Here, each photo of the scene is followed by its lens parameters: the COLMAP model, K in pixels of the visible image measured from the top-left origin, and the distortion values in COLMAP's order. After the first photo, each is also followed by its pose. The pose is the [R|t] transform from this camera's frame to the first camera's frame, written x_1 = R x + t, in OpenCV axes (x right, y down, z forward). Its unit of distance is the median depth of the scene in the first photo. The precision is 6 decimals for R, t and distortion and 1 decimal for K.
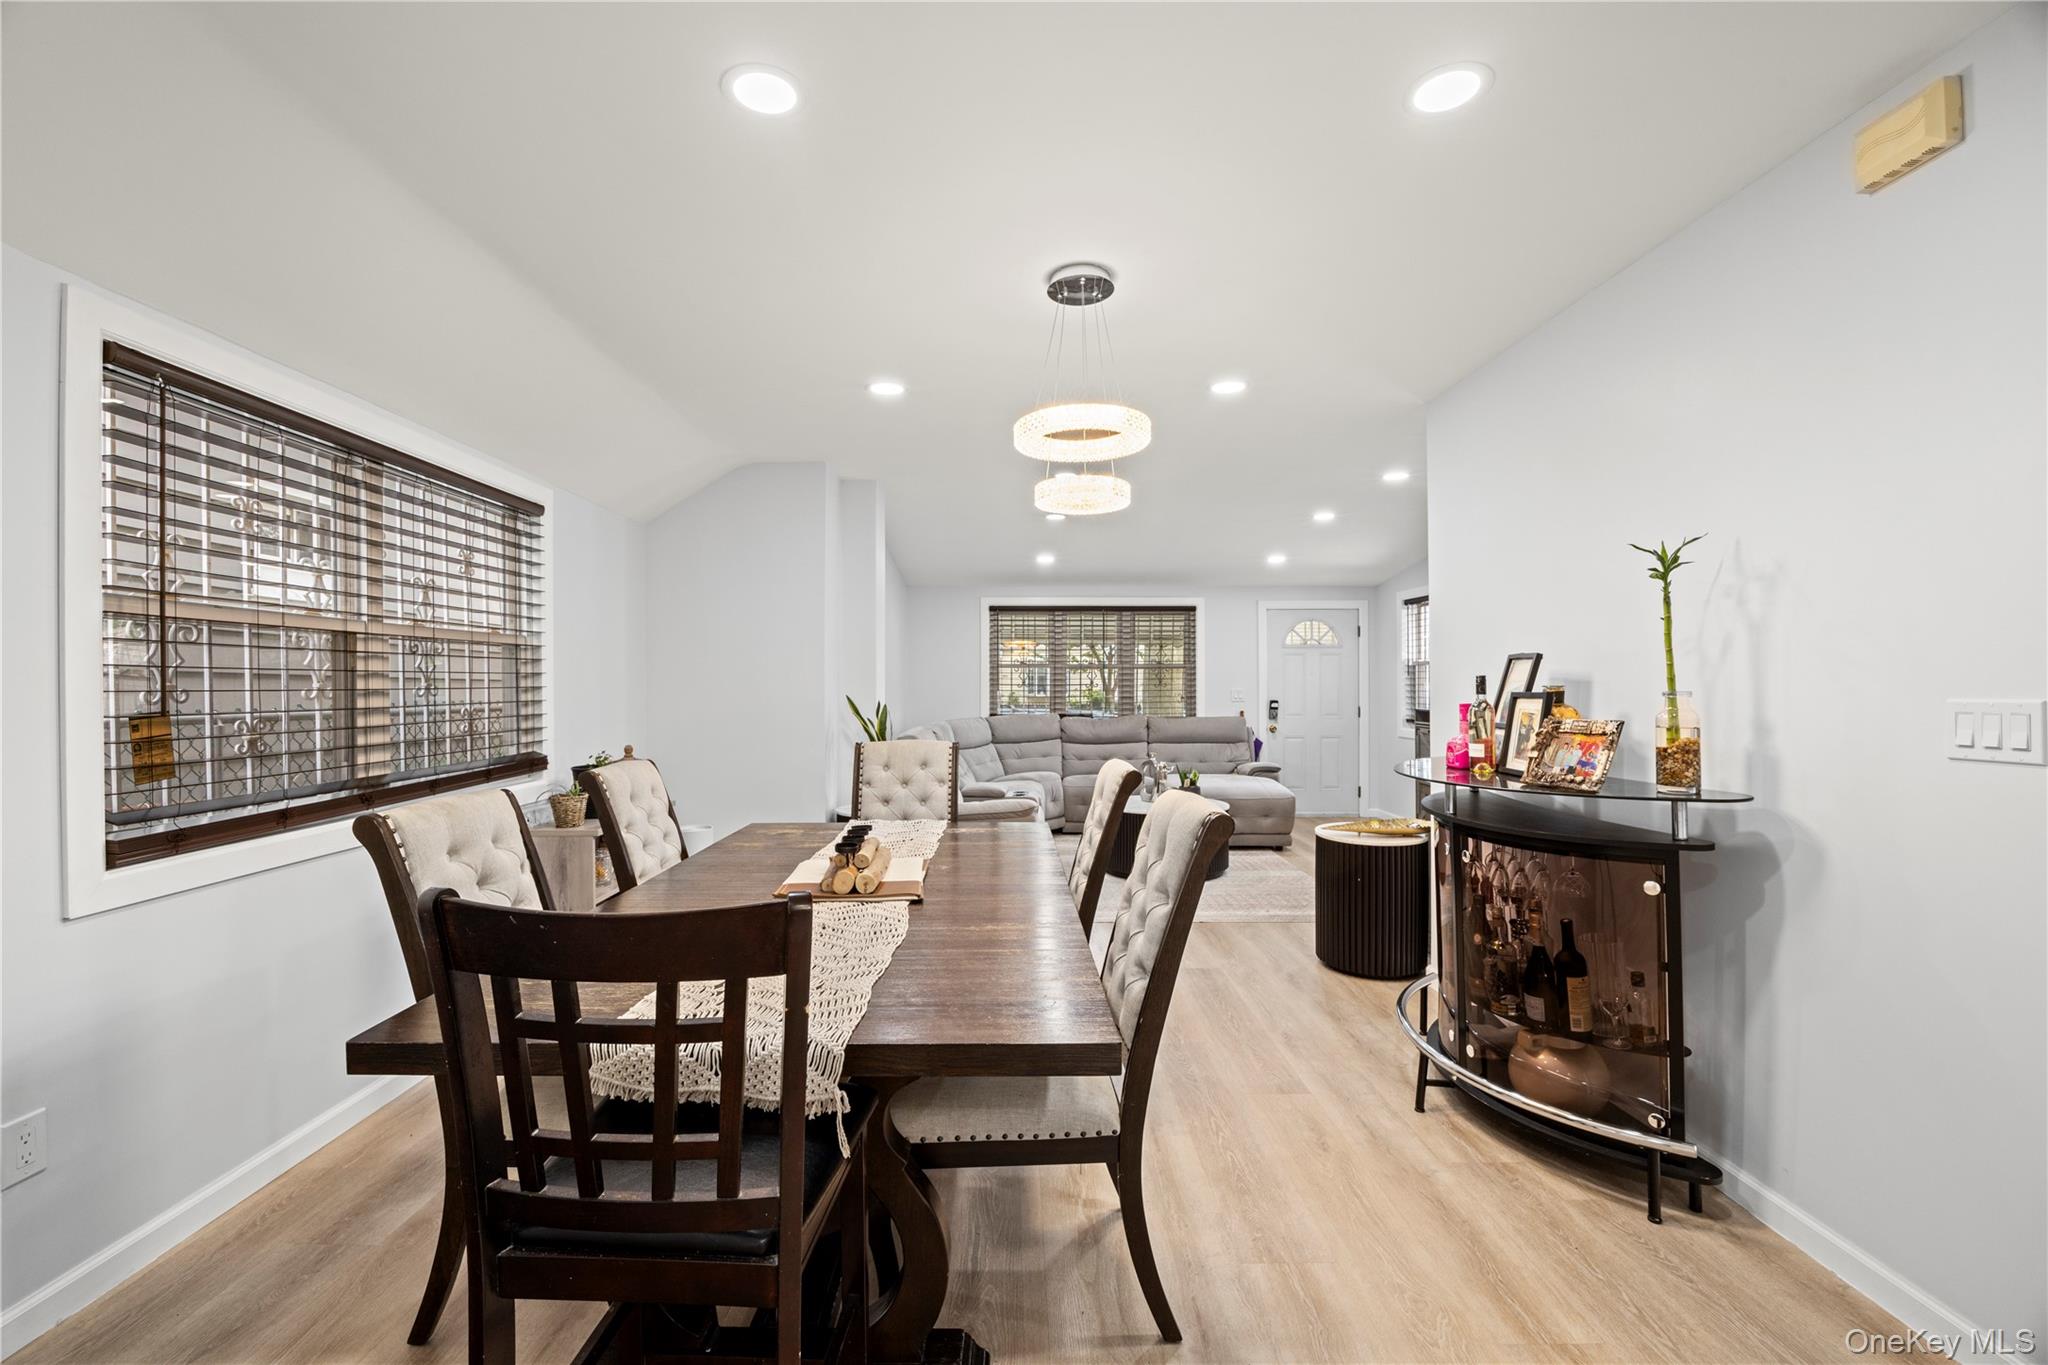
lens RADIAL K [[893.5, 0, 1016.3], [0, 893.5, 686.0], [0, 0, 1]] dist [-0.012656, 0.001885]
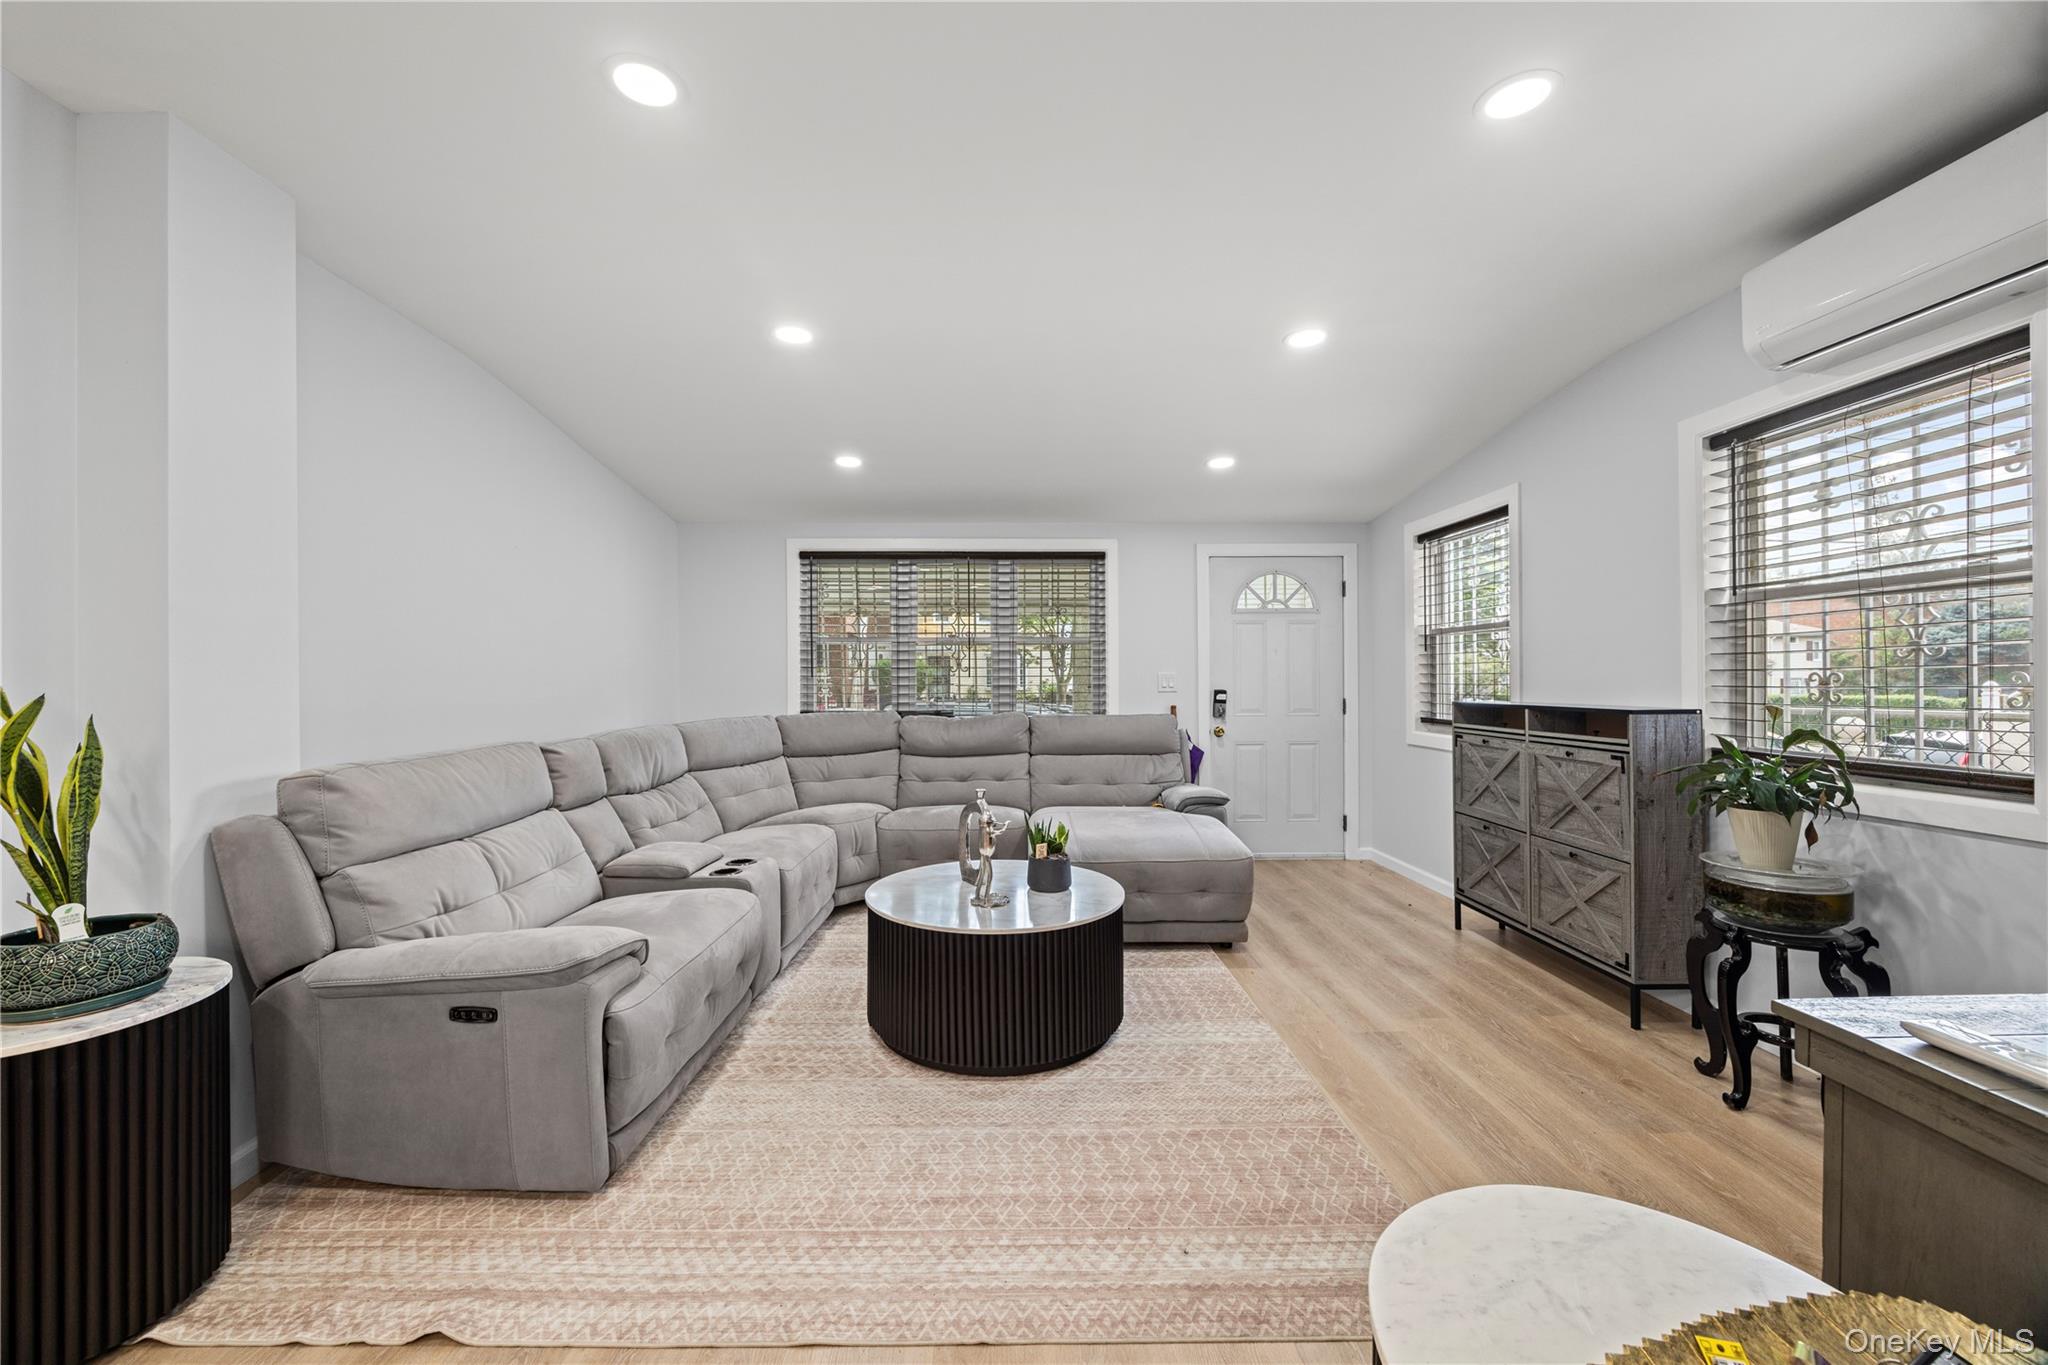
lens RADIAL K [[786.6, 0, 1019.8], [0, 786.6, 675.2], [0, 0, 1]] dist [0.002924, 0.000163]
pose [[0.999809, -0.003091, 0.019289, 0.125637], [0.003218, 0.999973, -0.006587, 0.008622], [-0.019268, 0.006647, 0.999792, 0.407516]]
